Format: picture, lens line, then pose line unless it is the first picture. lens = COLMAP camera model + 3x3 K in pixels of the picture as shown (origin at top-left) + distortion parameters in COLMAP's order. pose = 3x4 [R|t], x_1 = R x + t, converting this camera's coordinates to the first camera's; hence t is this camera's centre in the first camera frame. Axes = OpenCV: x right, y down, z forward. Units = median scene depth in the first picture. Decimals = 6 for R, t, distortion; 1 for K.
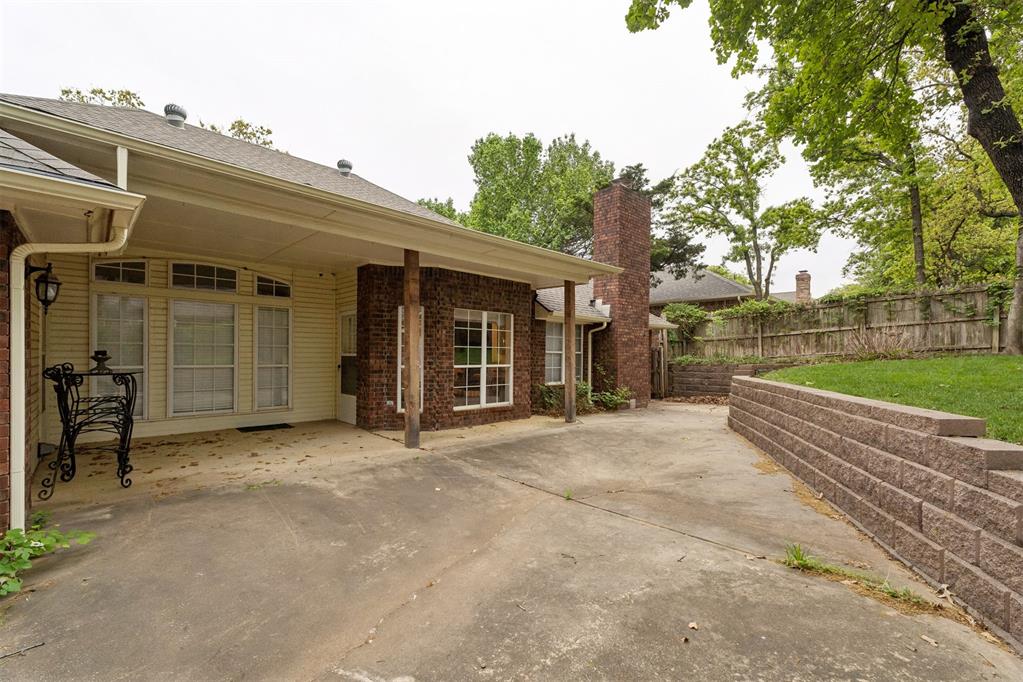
lens RADIAL K [[433.4, 0, 512.2], [0, 433.4, 357.4], [0, 0, 1]] dist [0.006860, -0.000244]
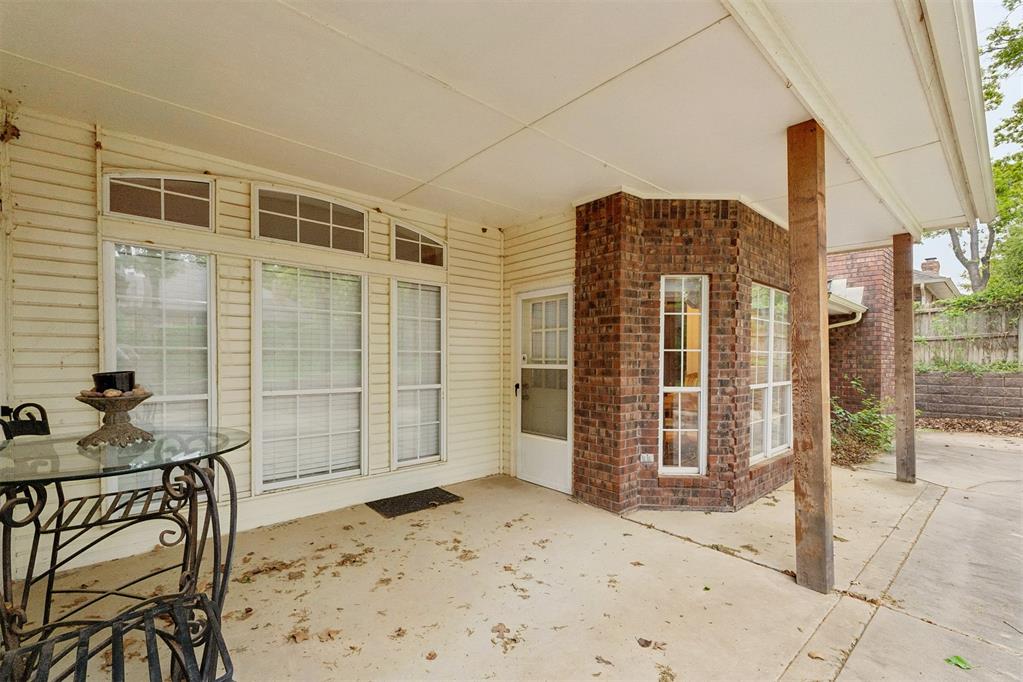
lens RADIAL K [[433.4, 0, 507.8], [0, 433.4, 365.7], [0, 0, 1]] dist [0.006860, -0.000244]
pose [[0.998937, -0.003607, -0.045949, -0.426946], [0.004113, 0.999932, 0.010925, -0.014734], [0.045907, -0.011103, 0.998884, 0.460954]]
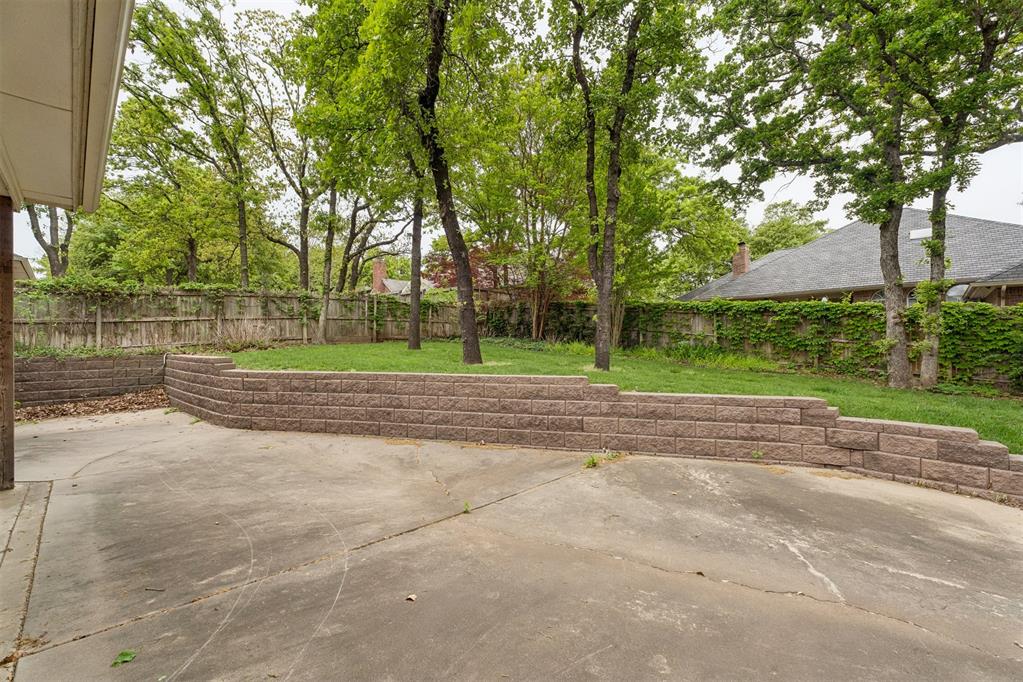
lens RADIAL K [[433.4, 0, 507.9], [0, 433.4, 336.7], [0, 0, 1]] dist [0.006860, -0.000244]
pose [[-0.024159, 0.011240, 0.999645, -0.430152], [0.004673, 0.999927, -0.011130, -0.015271], [-0.999697, 0.004402, -0.024209, 0.517457]]
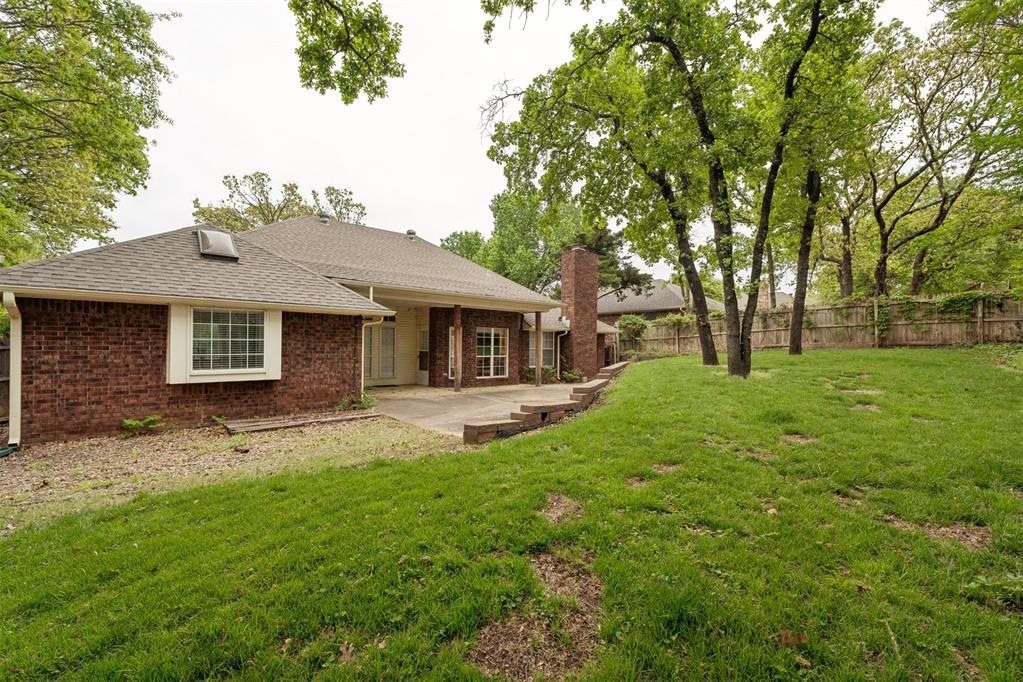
lens RADIAL K [[433.4, 0, 512.1], [0, 433.4, 339.9], [0, 0, 1]] dist [0.006860, -0.000244]
pose [[0.998069, -0.001507, -0.062091, 0.157811], [0.000031, 0.999718, -0.023763, -0.007844], [0.062109, 0.023715, 0.997788, -1.018504]]
